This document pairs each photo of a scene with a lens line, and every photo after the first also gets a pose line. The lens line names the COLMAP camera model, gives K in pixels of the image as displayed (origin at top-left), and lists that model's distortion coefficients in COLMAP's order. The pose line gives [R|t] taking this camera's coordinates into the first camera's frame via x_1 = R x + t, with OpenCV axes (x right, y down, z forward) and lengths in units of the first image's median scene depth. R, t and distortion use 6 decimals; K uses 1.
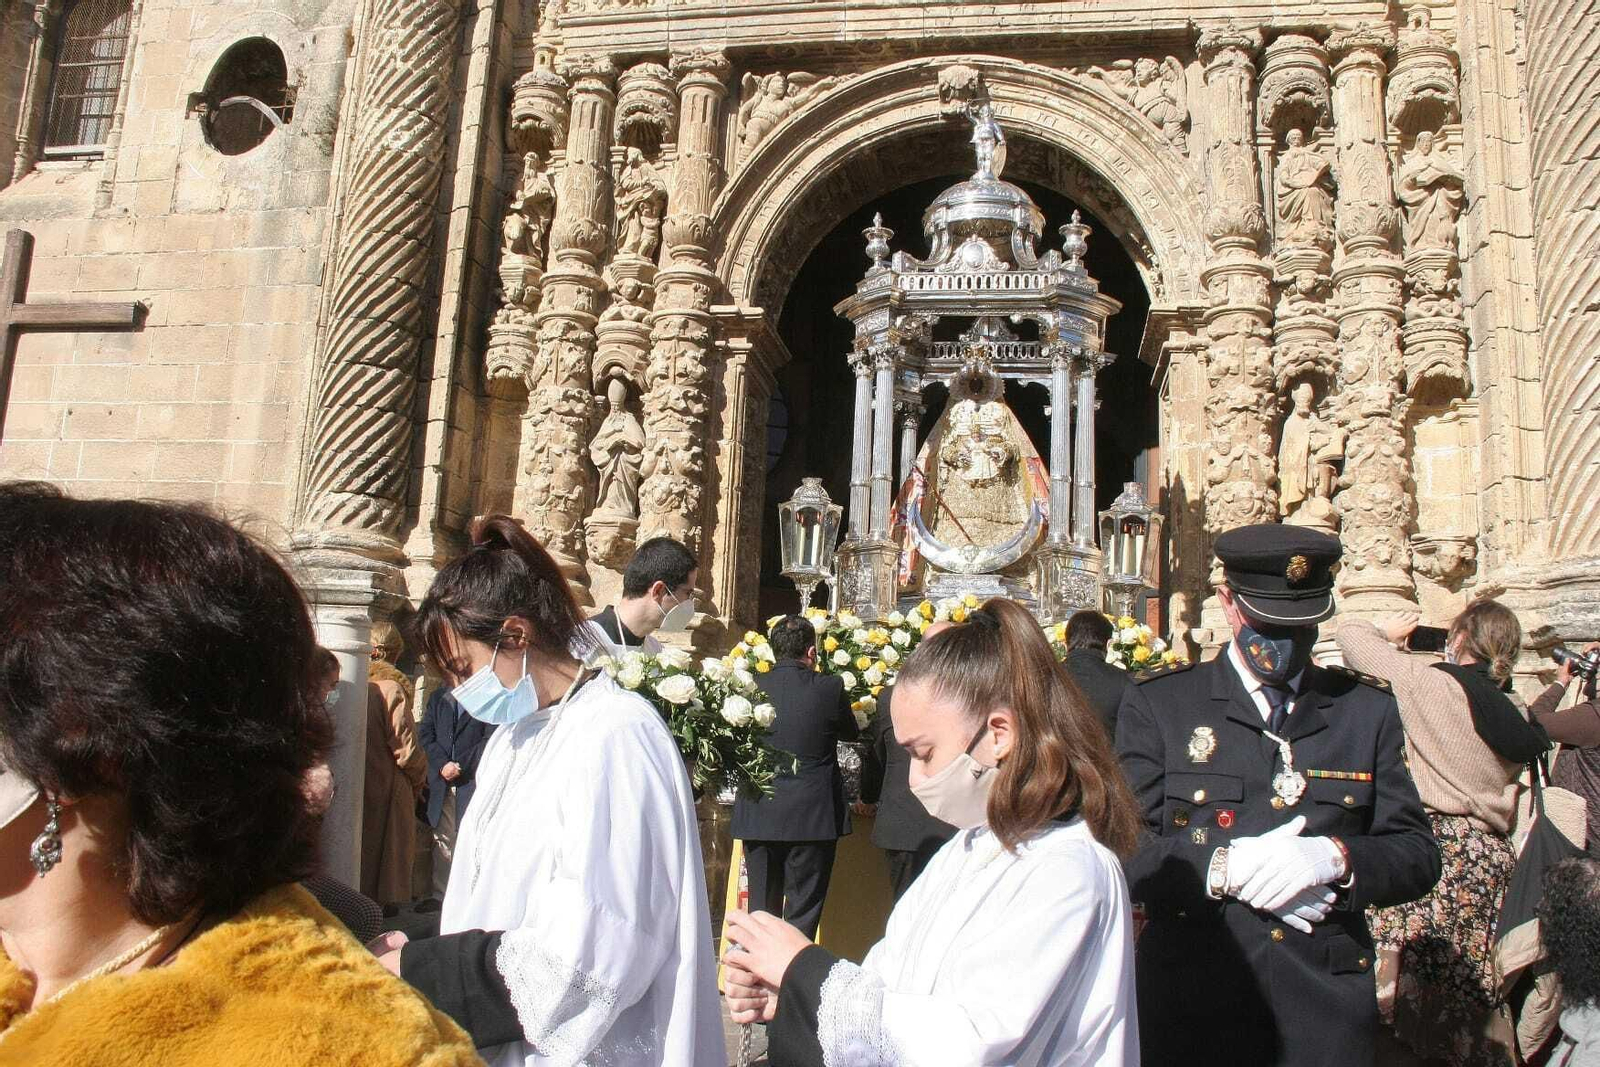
lens RADIAL K [[1313.6, 0, 808.9], [0, 1313.6, 546.6], [0, 0, 1]] dist [-0.191479, 0.156447]
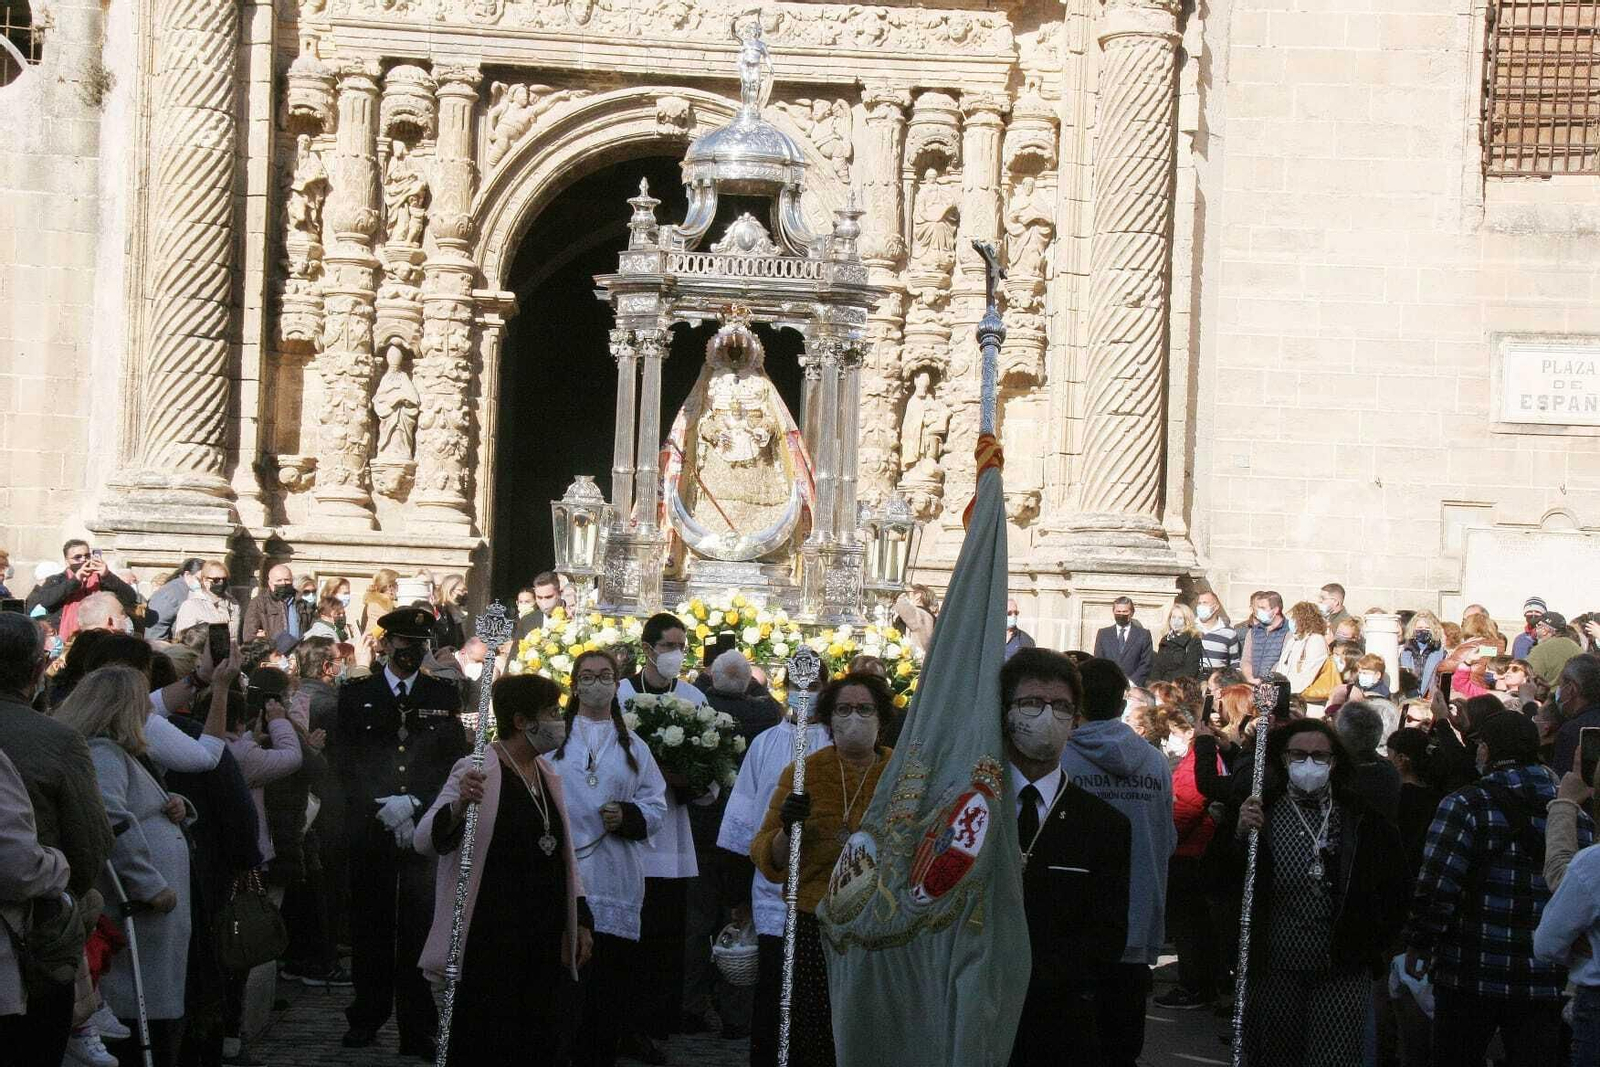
lens RADIAL K [[3015.0, 0, 790.0], [0, 3015.0, 555.0], [0, 0, 1]] dist [0.299811, 1.203950]
pose [[0.972629, -0.000628, 0.232362, -0.462984], [-0.029401, 0.991627, 0.125747, -0.312286], [-0.230495, -0.129137, 0.964466, -1.946325]]
